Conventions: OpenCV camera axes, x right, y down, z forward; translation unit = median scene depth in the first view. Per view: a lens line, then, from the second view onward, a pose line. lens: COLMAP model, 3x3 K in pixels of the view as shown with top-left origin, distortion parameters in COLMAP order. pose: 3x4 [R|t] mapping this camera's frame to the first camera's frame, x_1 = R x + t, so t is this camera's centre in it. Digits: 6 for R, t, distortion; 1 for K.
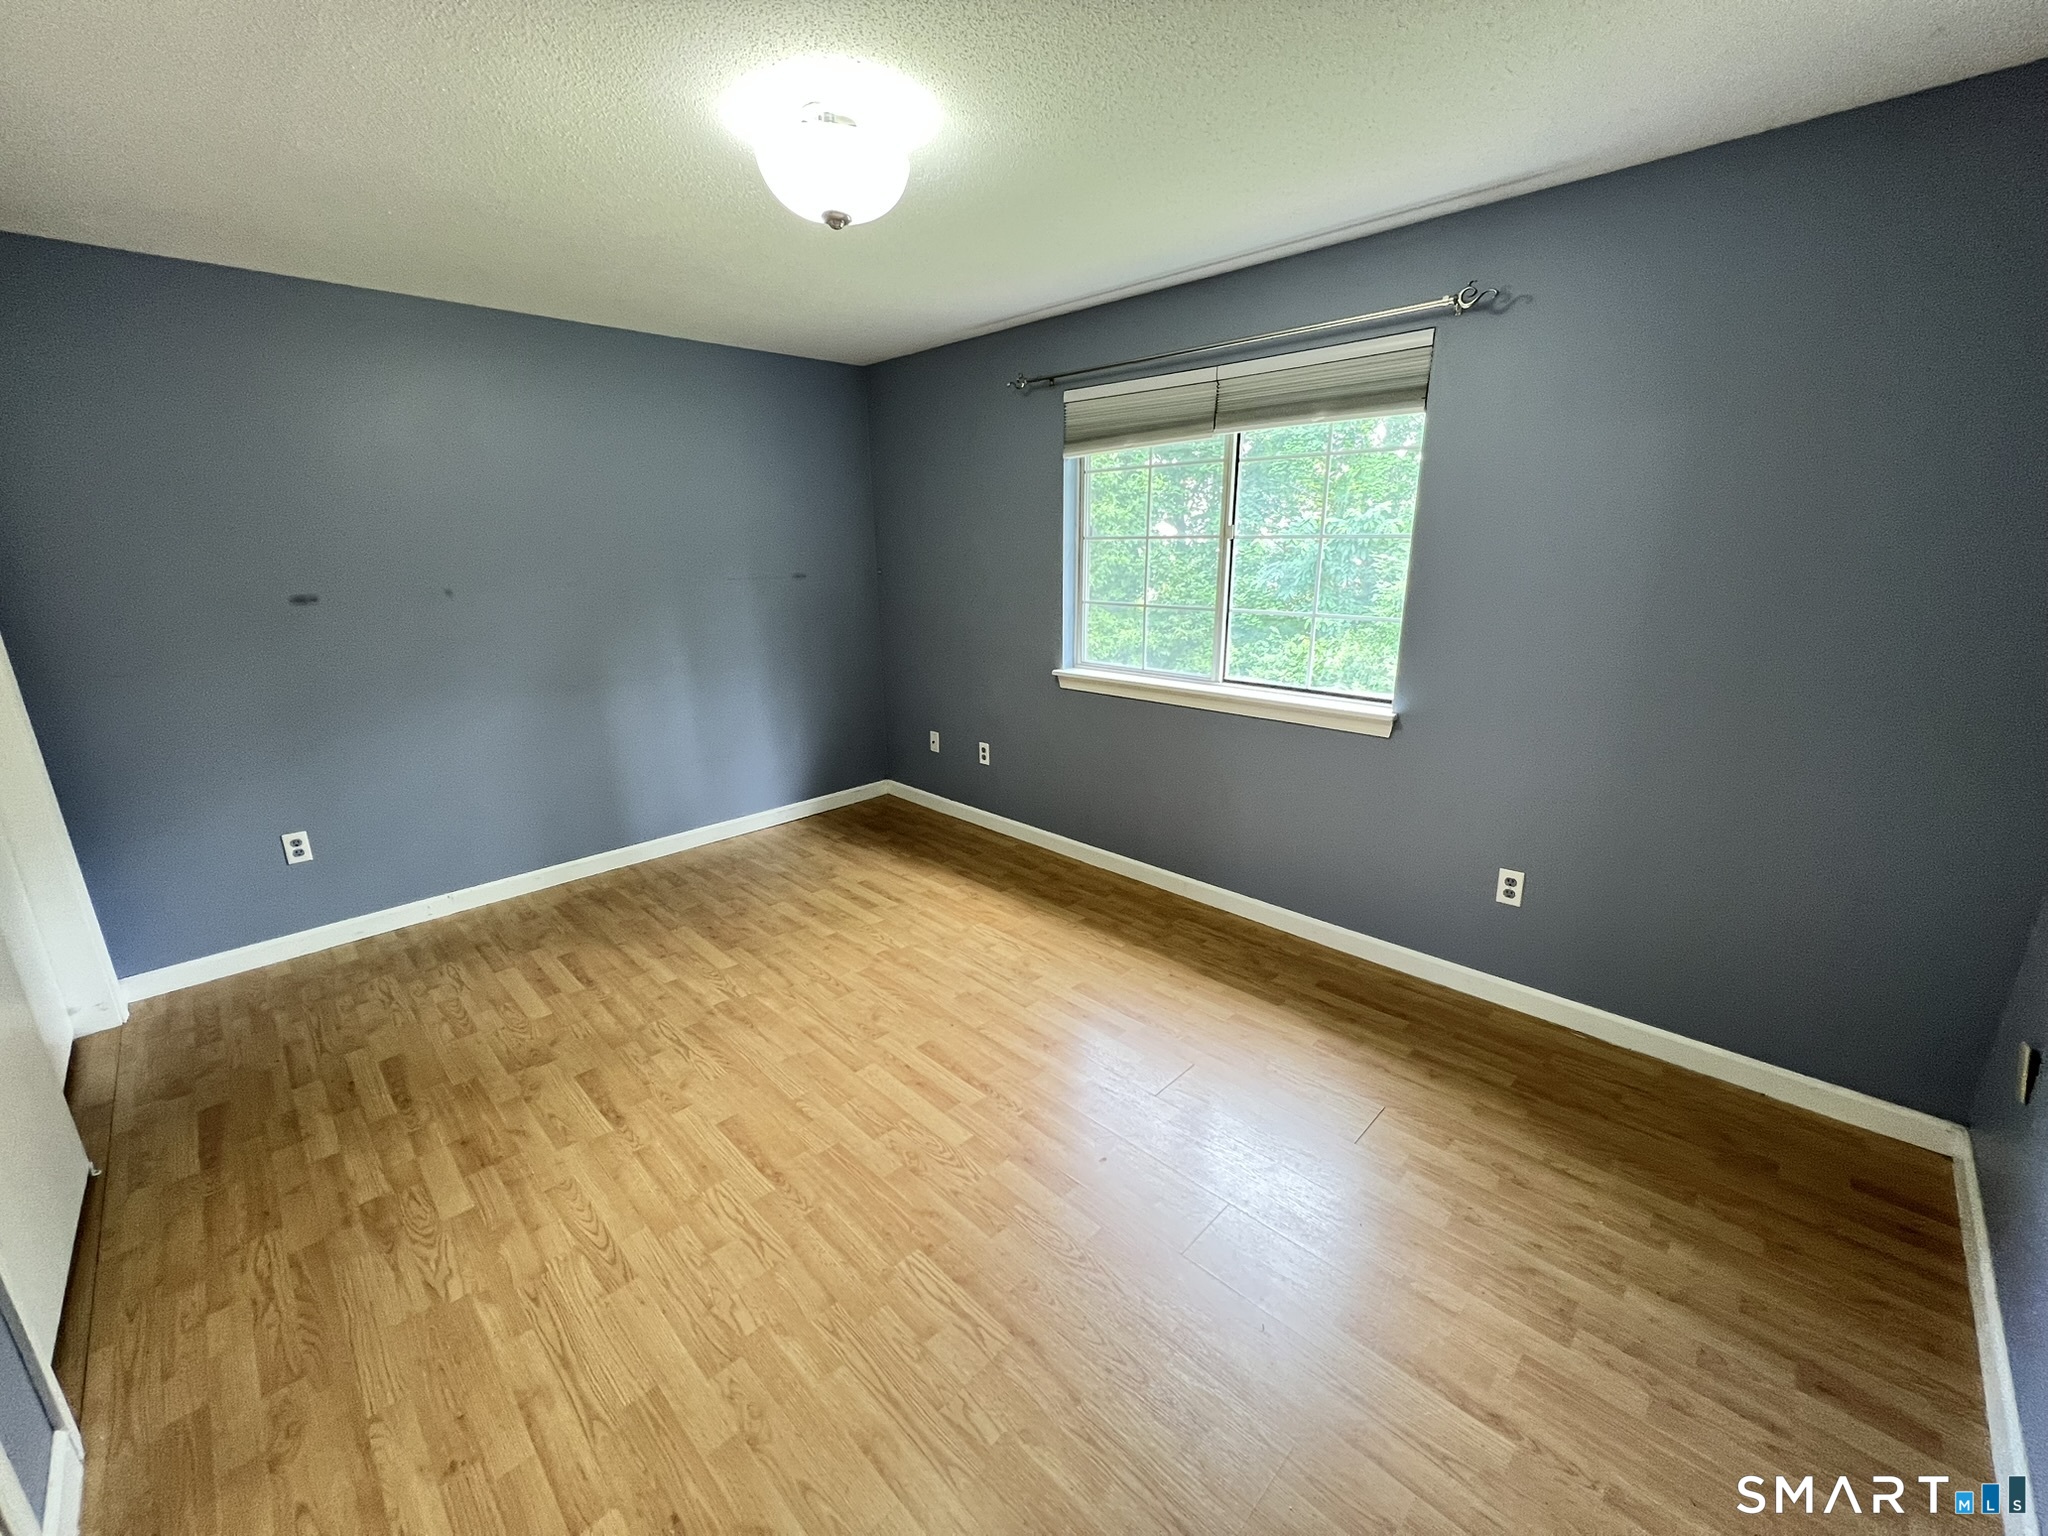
lens RADIAL K [[821.7, 0, 1021.2], [0, 821.7, 766.8], [0, 0, 1]] dist [0.001384, 0.000051]
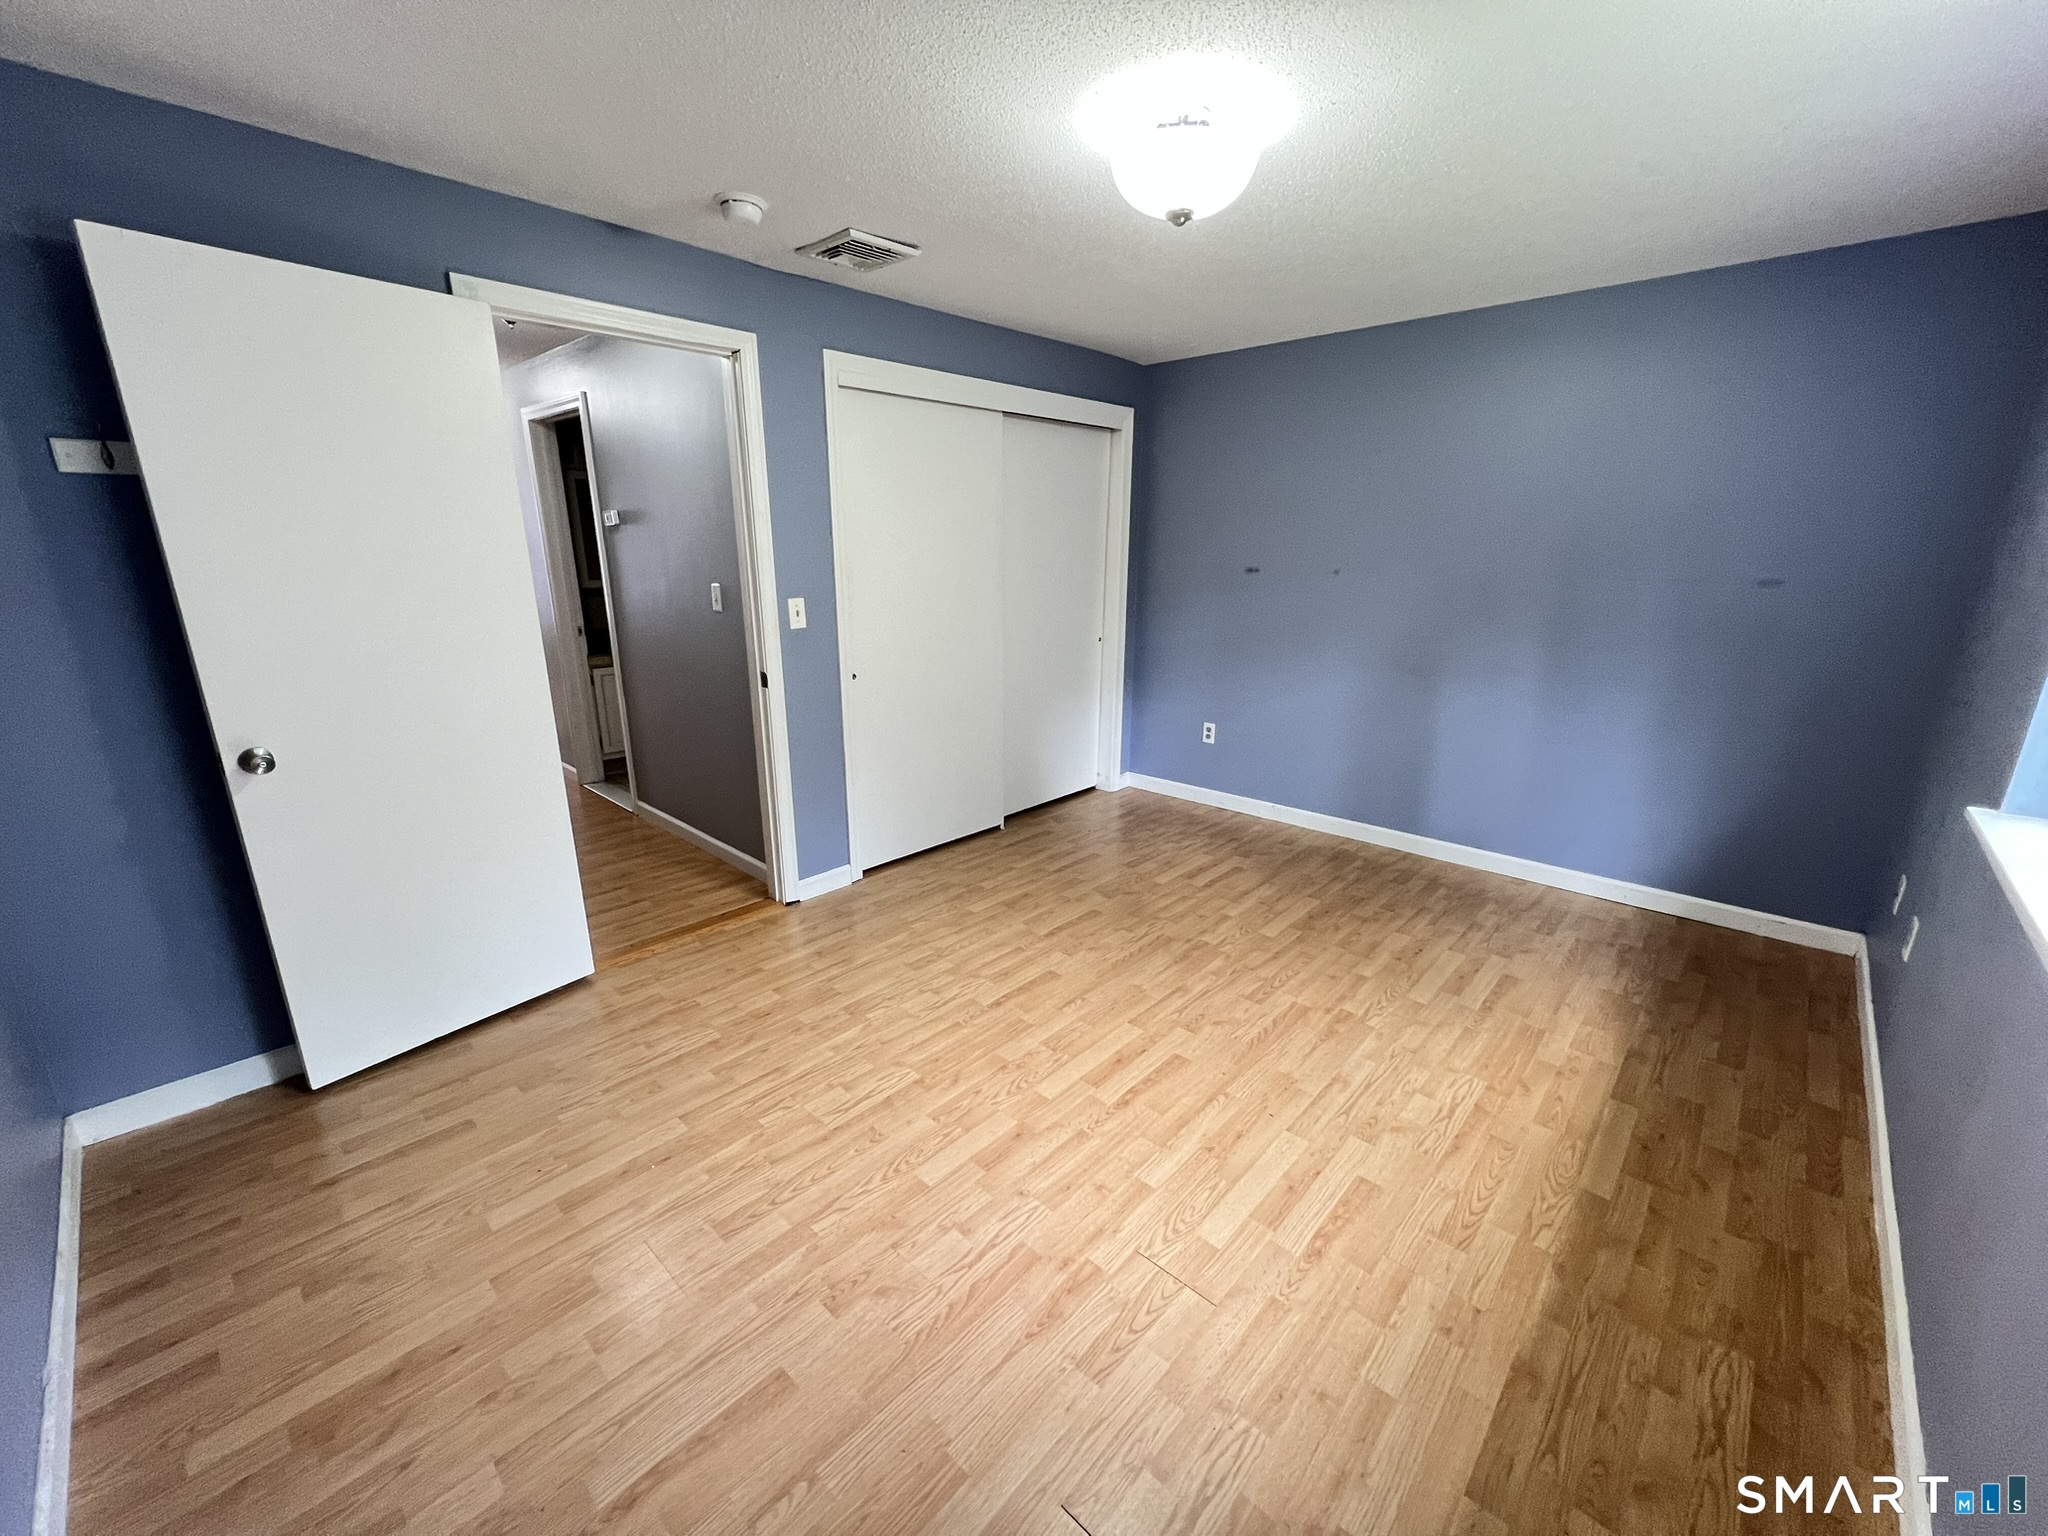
lens RADIAL K [[821.7, 0, 1020.7], [0, 821.7, 775.9], [0, 0, 1]] dist [0.001384, 0.000051]
pose [[0.030663, 0.287530, -0.957281, 0.565290], [-0.269664, 0.924597, 0.269075, -0.138830], [0.962466, 0.249894, 0.105888, 0.516645]]
